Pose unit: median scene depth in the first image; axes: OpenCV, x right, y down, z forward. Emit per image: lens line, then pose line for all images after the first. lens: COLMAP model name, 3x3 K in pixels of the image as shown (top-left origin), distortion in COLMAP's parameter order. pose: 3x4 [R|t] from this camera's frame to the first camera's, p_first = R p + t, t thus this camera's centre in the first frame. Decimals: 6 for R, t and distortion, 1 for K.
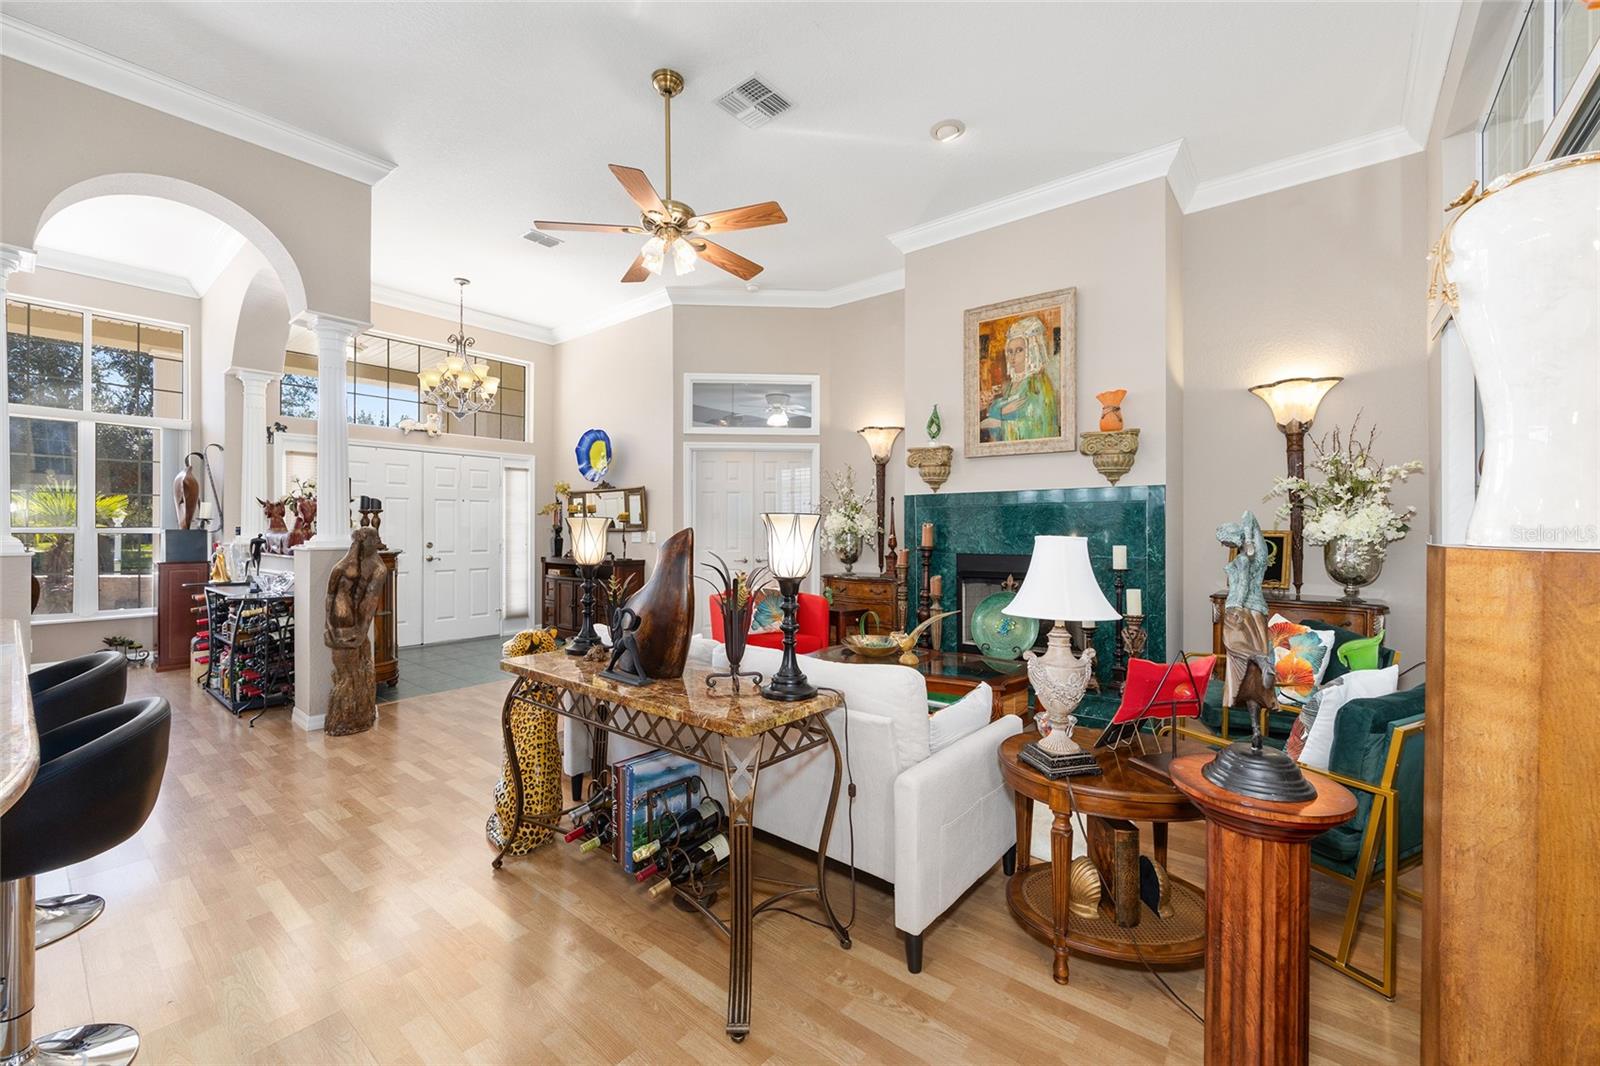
lens RADIAL K [[647.3, 0, 807.0], [0, 647.3, 530.9], [0, 0, 1]] dist [0.000645, 0.000154]
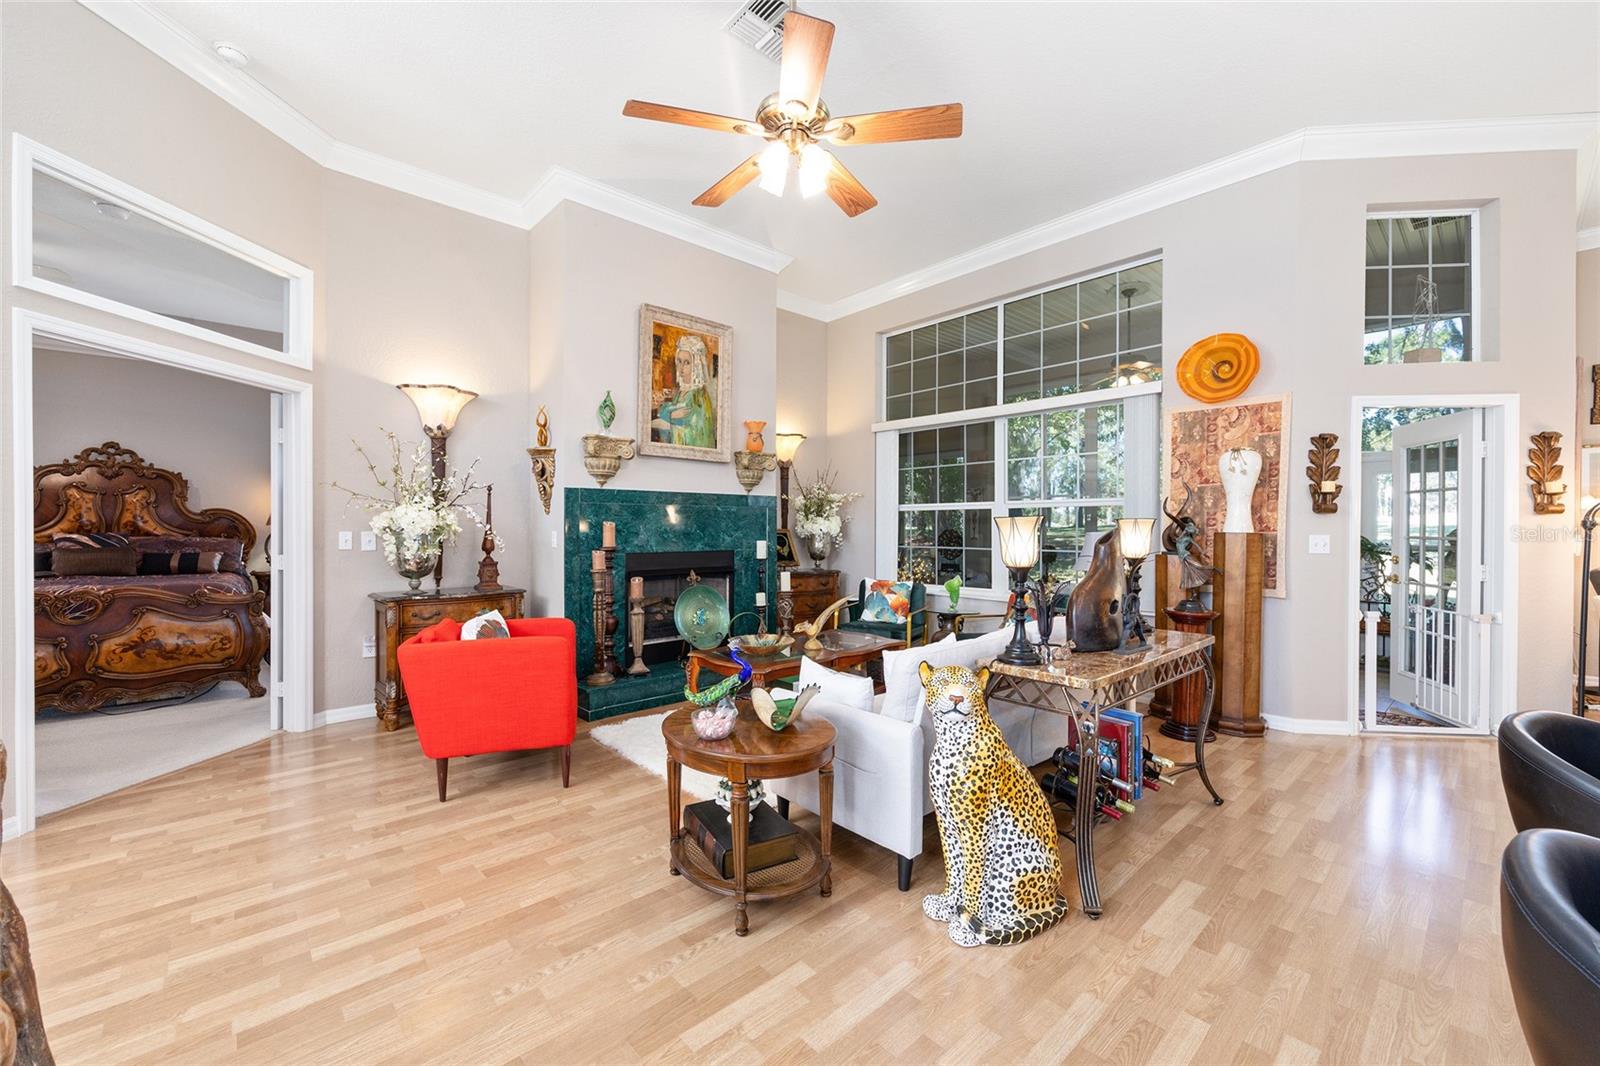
lens RADIAL K [[647.3, 0, 805.6], [0, 647.3, 526.1], [0, 0, 1]] dist [0.000645, 0.000154]
pose [[0.152214, -0.000848, 0.988347, -0.690692], [-0.005189, 0.999985, 0.001657, -0.008563], [-0.988334, -0.005380, 0.152207, 0.619709]]
